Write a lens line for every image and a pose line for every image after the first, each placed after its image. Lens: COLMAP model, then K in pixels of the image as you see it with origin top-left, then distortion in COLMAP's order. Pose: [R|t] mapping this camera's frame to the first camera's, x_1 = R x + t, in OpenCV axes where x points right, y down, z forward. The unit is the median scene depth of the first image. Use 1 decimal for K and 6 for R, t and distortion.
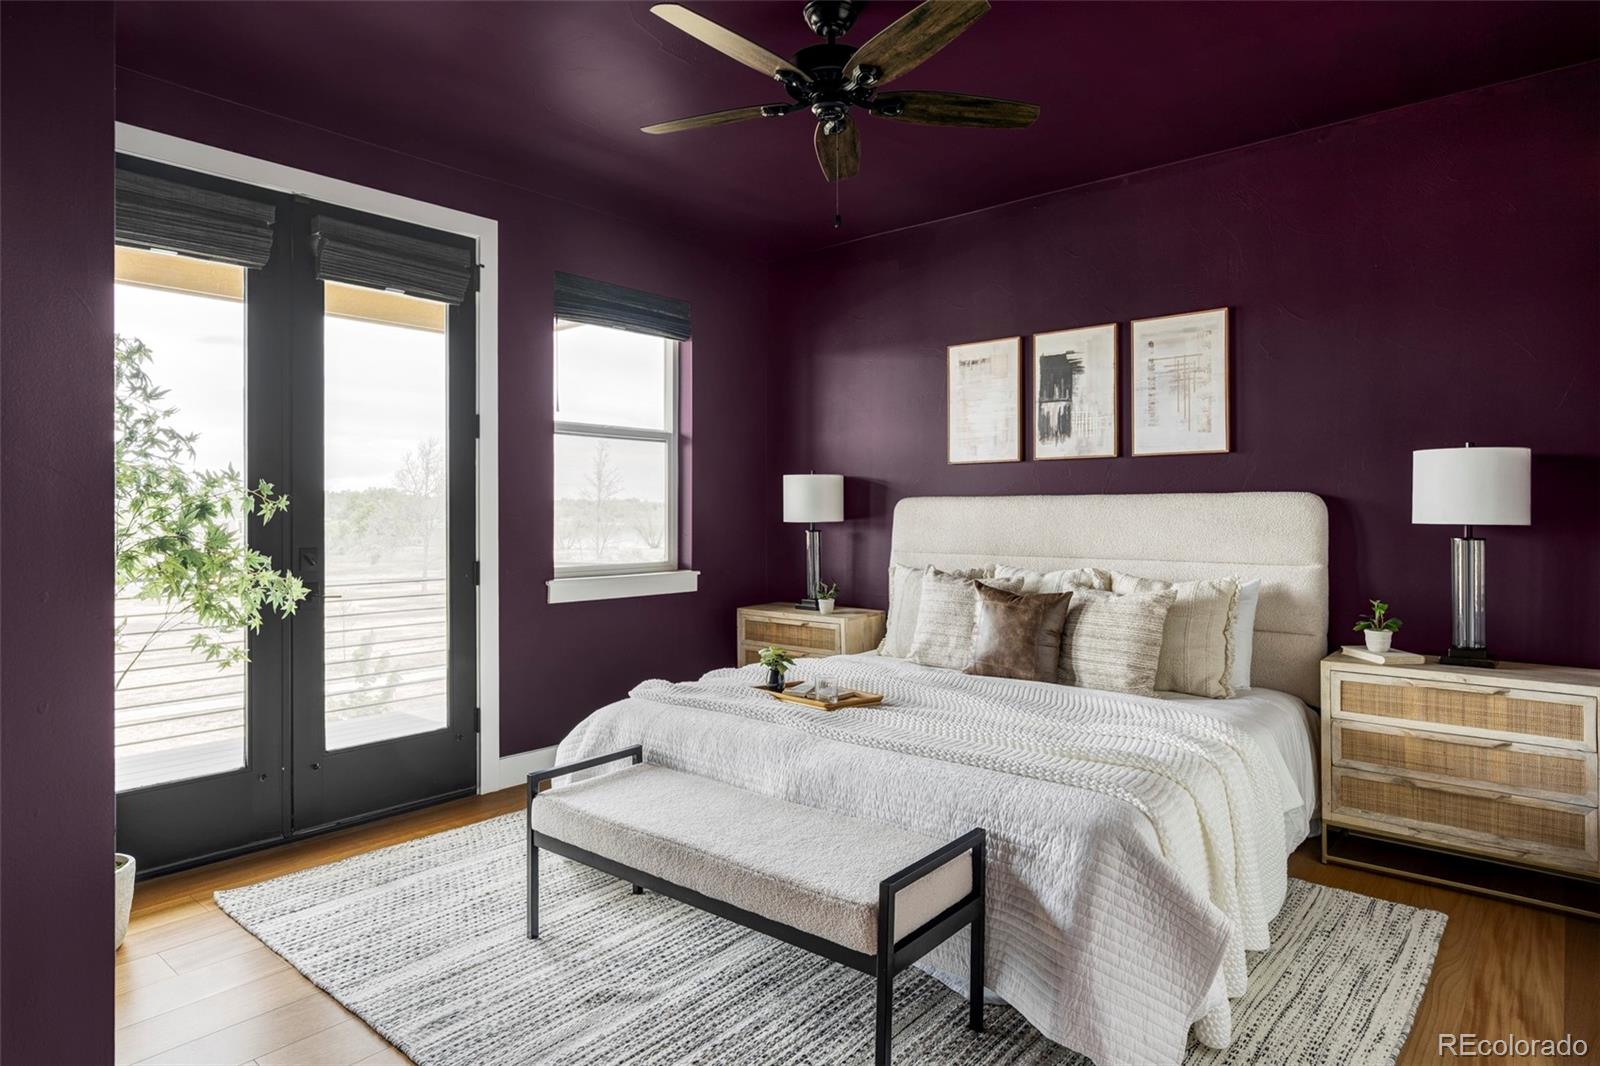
lens RADIAL K [[907.8, 0, 798.3], [0, 907.8, 516.6], [0, 0, 1]] dist [-0.006100, 0.000739]
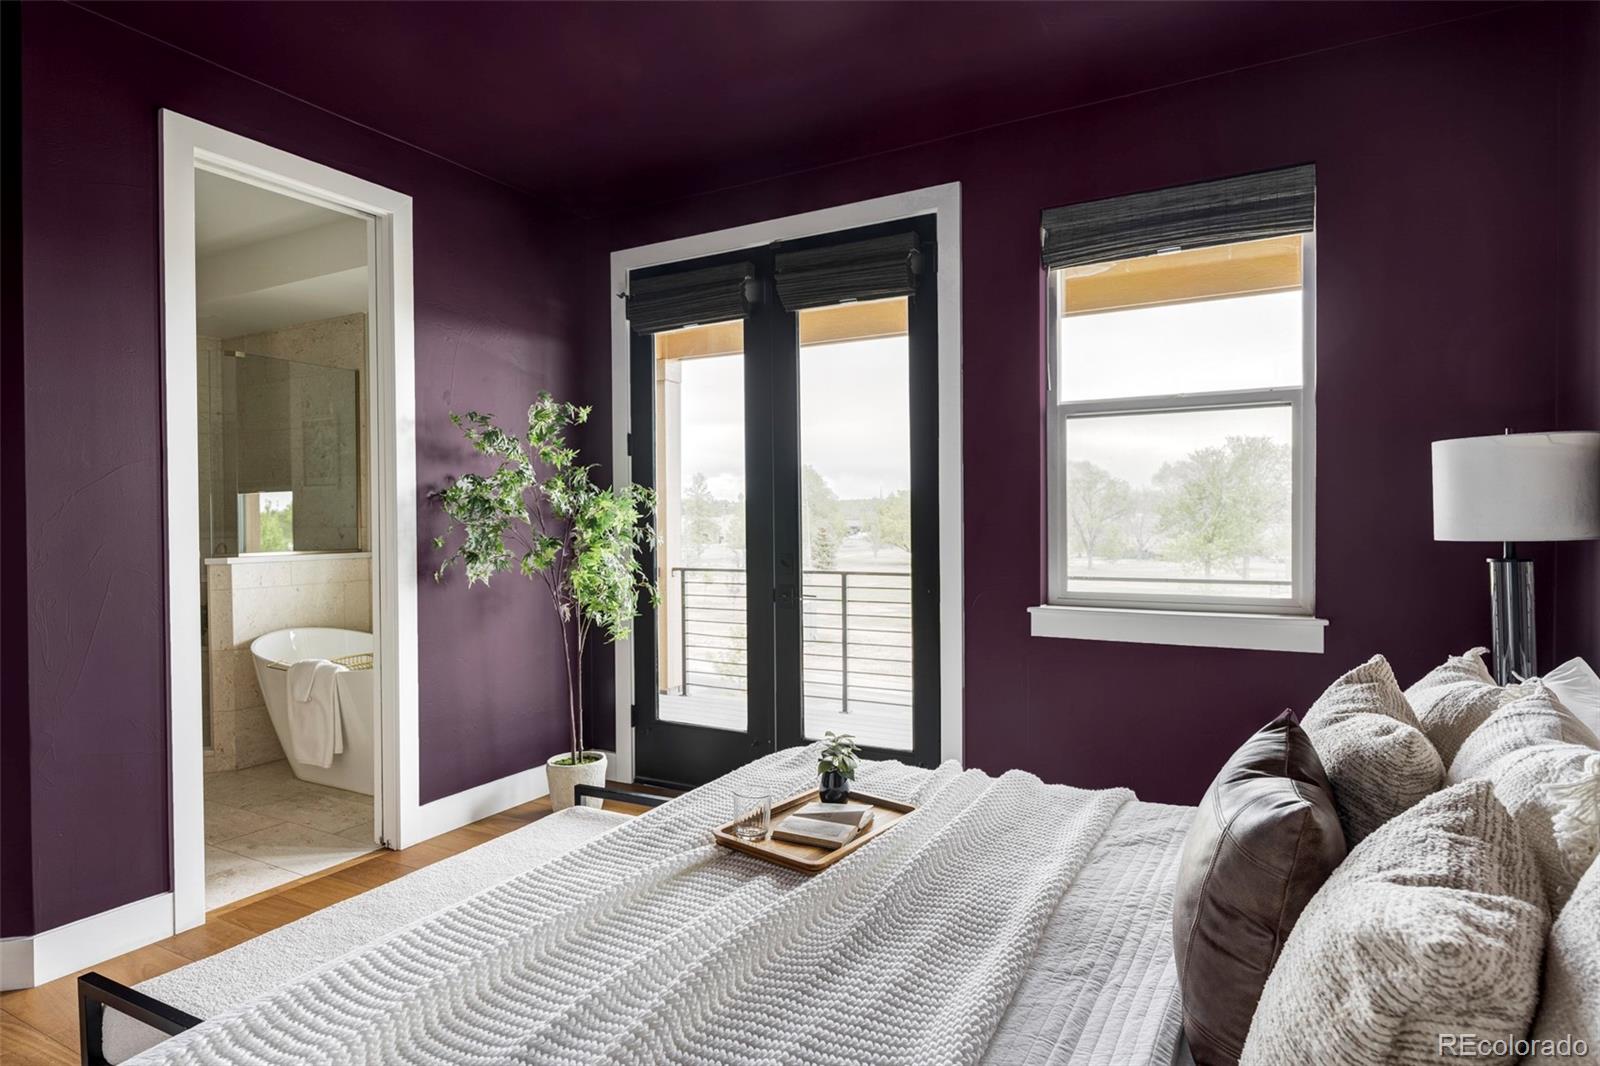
lens RADIAL K [[907.8, 0, 798.9], [0, 907.8, 544.4], [0, 0, 1]] dist [-0.006100, 0.000739]
pose [[0.175404, 0.032360, -0.983965, 0.518661], [0.002588, 0.999441, 0.033330, -0.011795], [0.984493, -0.008393, 0.175222, 0.726111]]
